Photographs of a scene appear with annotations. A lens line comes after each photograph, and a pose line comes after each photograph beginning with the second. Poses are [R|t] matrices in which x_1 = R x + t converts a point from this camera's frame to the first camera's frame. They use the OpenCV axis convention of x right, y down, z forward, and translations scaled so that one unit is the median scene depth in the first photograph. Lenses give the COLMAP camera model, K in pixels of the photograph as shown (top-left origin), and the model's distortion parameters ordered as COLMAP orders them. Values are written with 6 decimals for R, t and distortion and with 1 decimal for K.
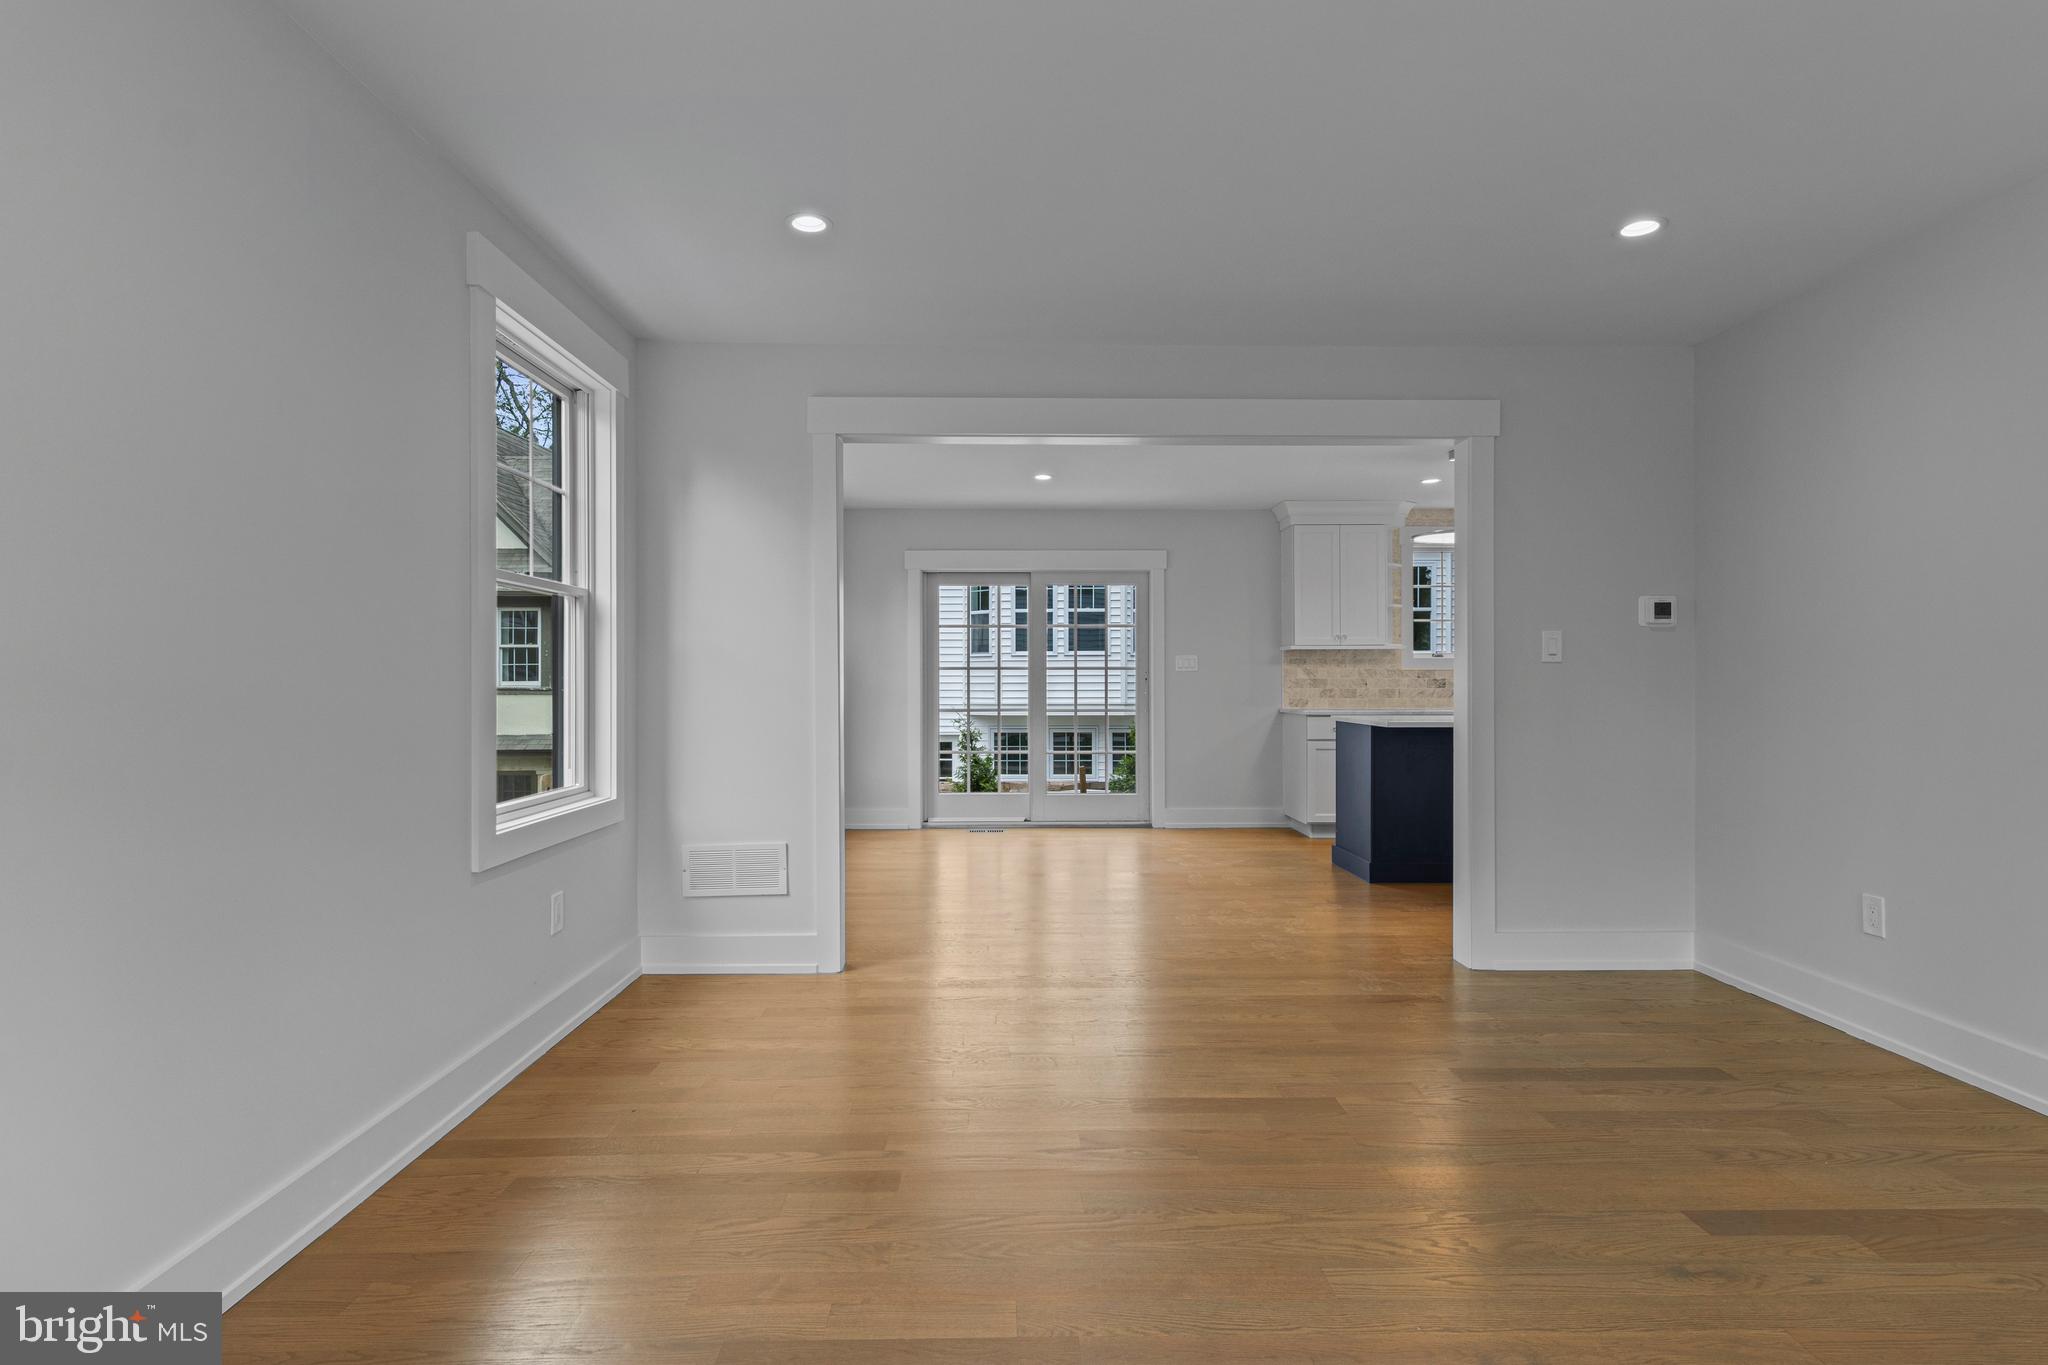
lens RADIAL K [[1046.3, 0, 1032.7], [0, 1046.3, 675.4], [0, 0, 1]] dist [0.016997, -0.006272]
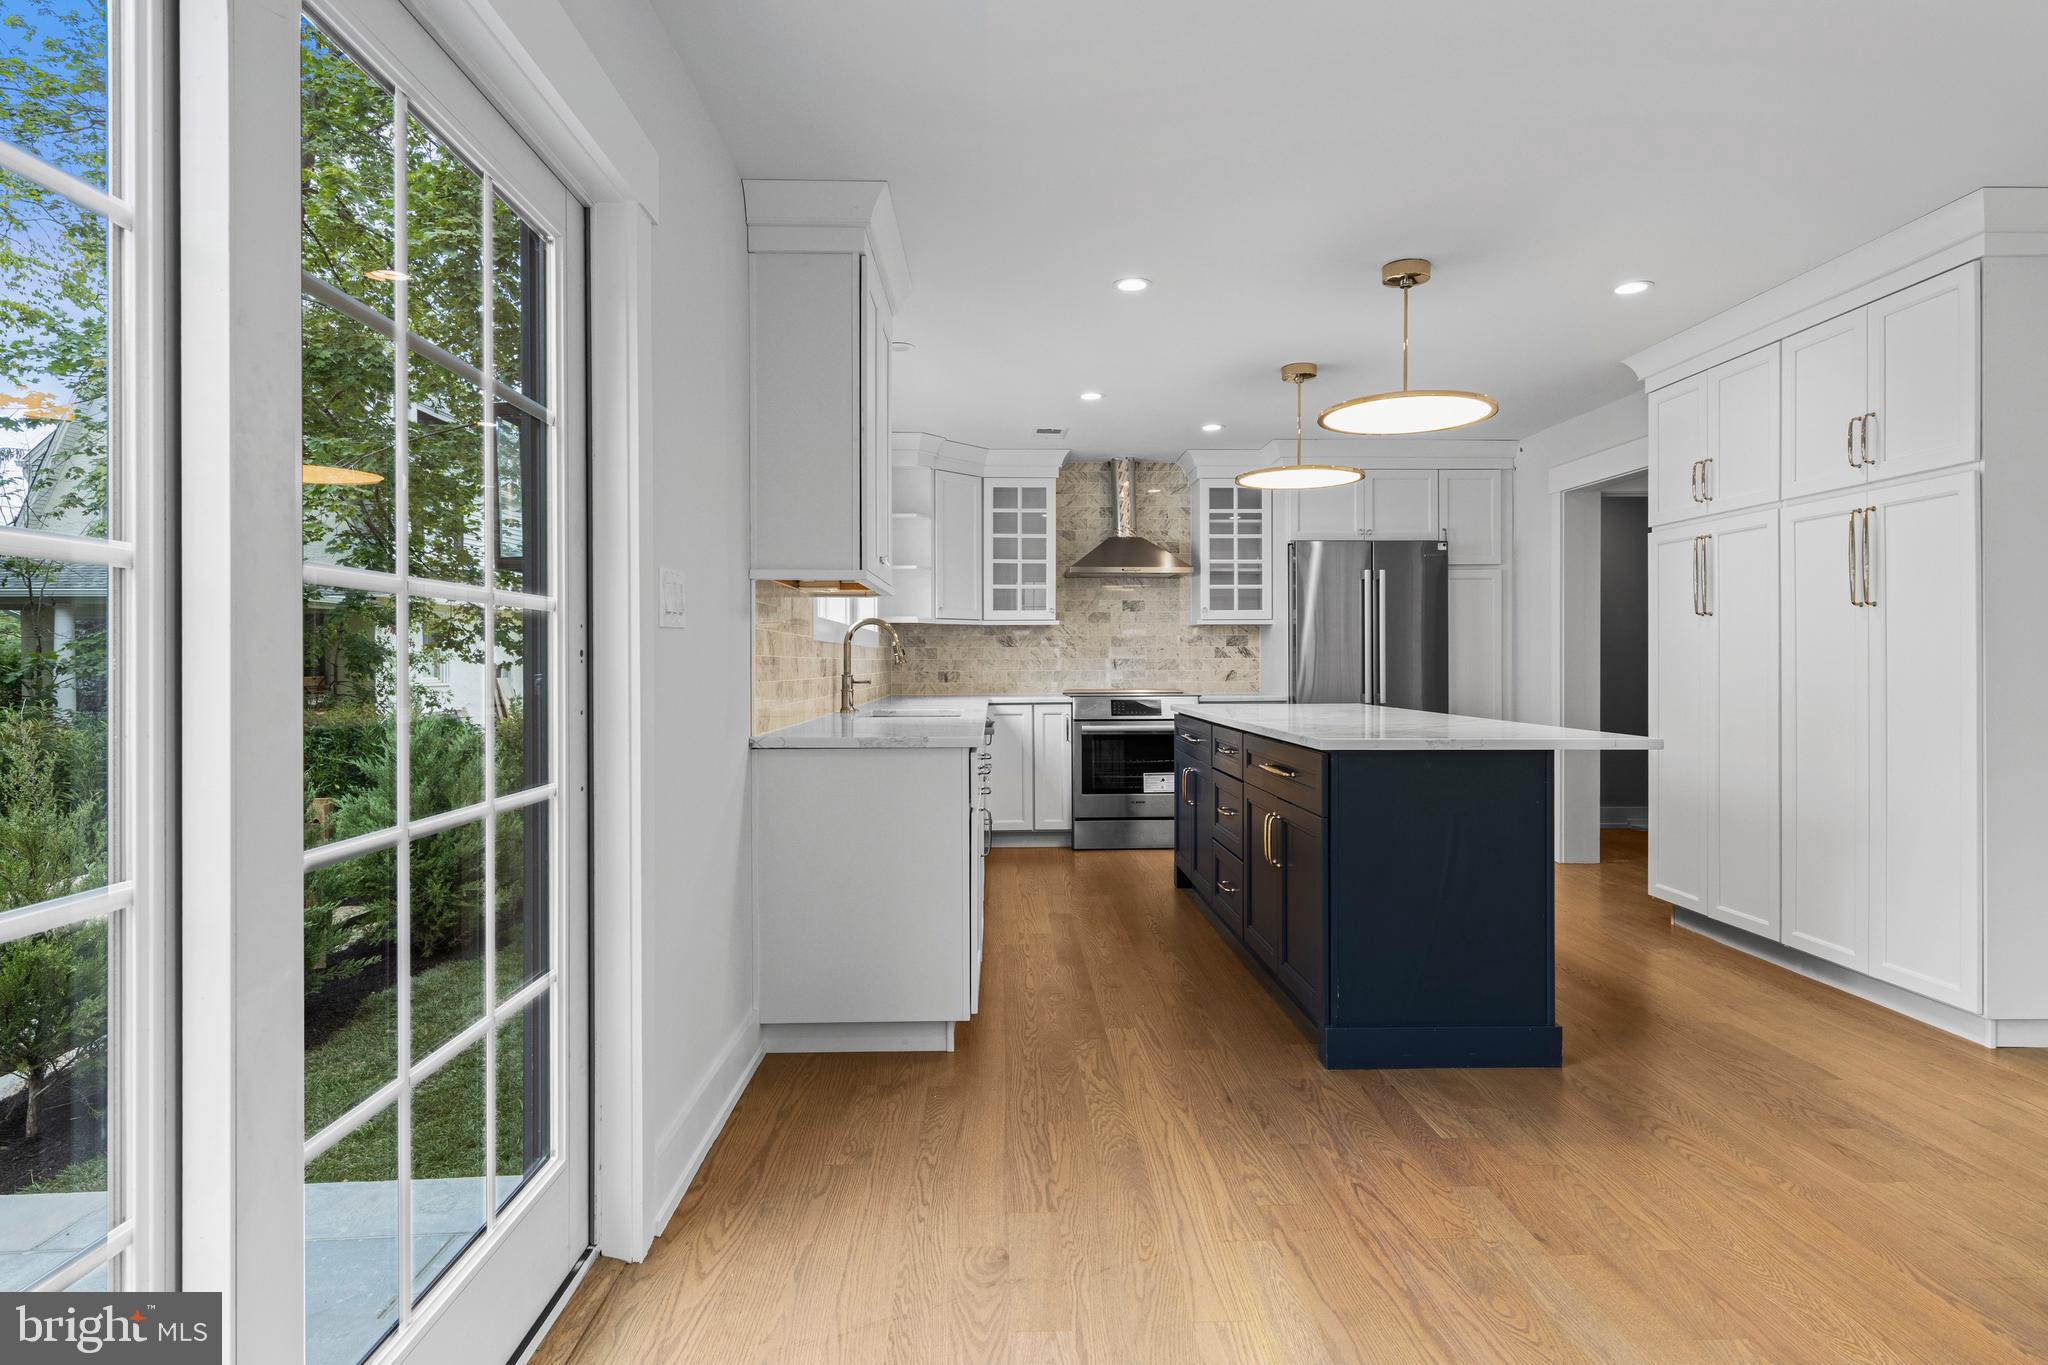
lens RADIAL K [[1046.3, 0, 1017.5], [0, 1046.3, 667.4], [0, 0, 1]] dist [0.016997, -0.006272]
pose [[0.003424, -0.003284, 0.999989, -0.128884], [-0.003623, 0.999988, 0.003296, 0.005595], [-0.999988, -0.003634, 0.003412, 0.906292]]
